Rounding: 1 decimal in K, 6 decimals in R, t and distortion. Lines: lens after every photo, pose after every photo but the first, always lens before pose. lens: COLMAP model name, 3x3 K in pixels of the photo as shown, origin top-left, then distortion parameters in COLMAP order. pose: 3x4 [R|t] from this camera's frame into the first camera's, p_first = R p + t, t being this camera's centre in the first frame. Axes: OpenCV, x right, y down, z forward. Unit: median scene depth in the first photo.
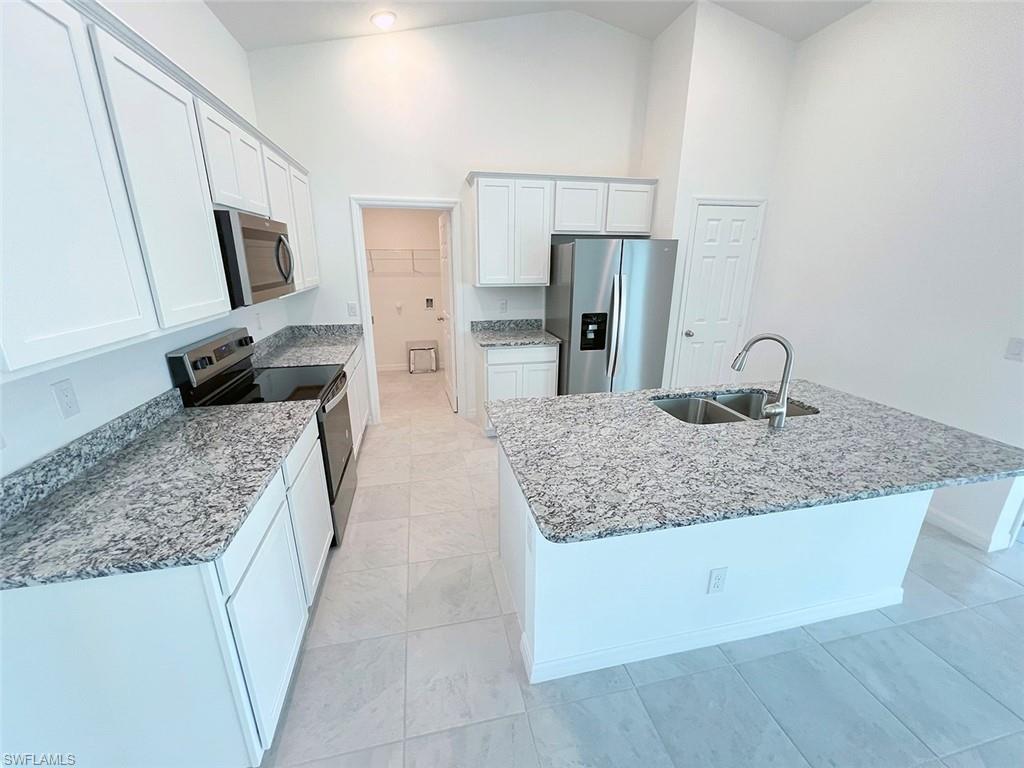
lens RADIAL K [[412.5, 0, 512.0], [0, 412.5, 384.0], [0, 0, 1]] dist [-0.002060, 0.000031]
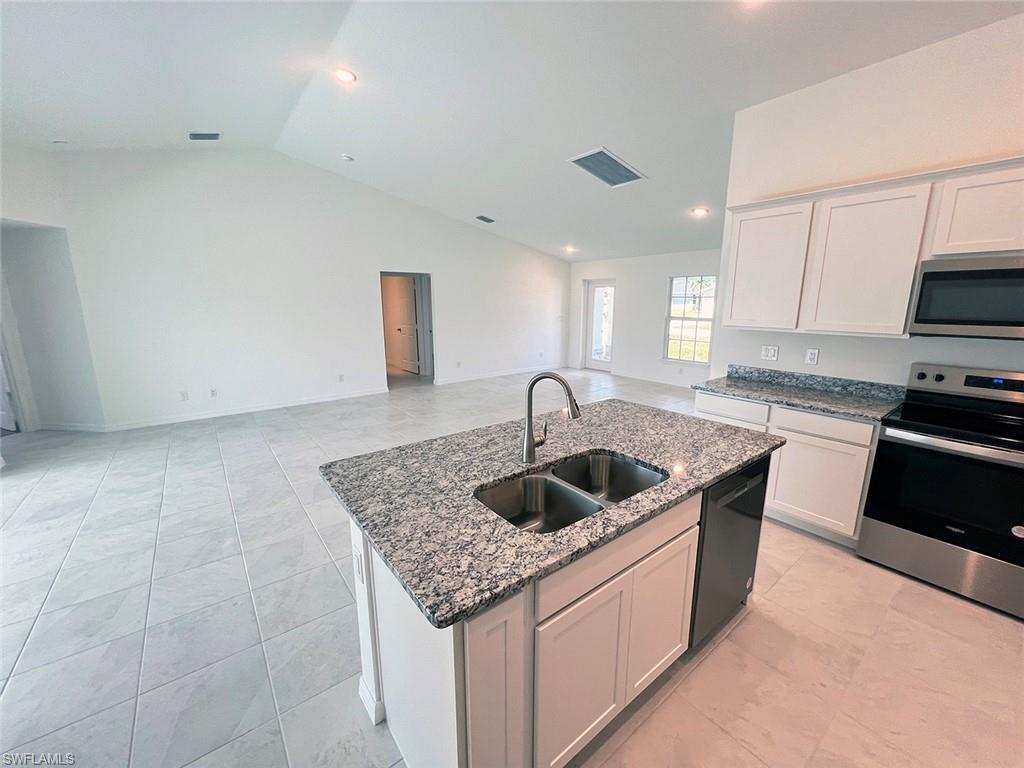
lens RADIAL K [[412.5, 0, 512.0], [0, 412.5, 384.0], [0, 0, 1]] dist [-0.002060, 0.000031]
pose [[-0.905072, 0.086379, -0.416393, 1.150503], [-0.124630, 0.882283, 0.453921, -0.543149], [0.406586, 0.462726, -0.787764, 1.798392]]
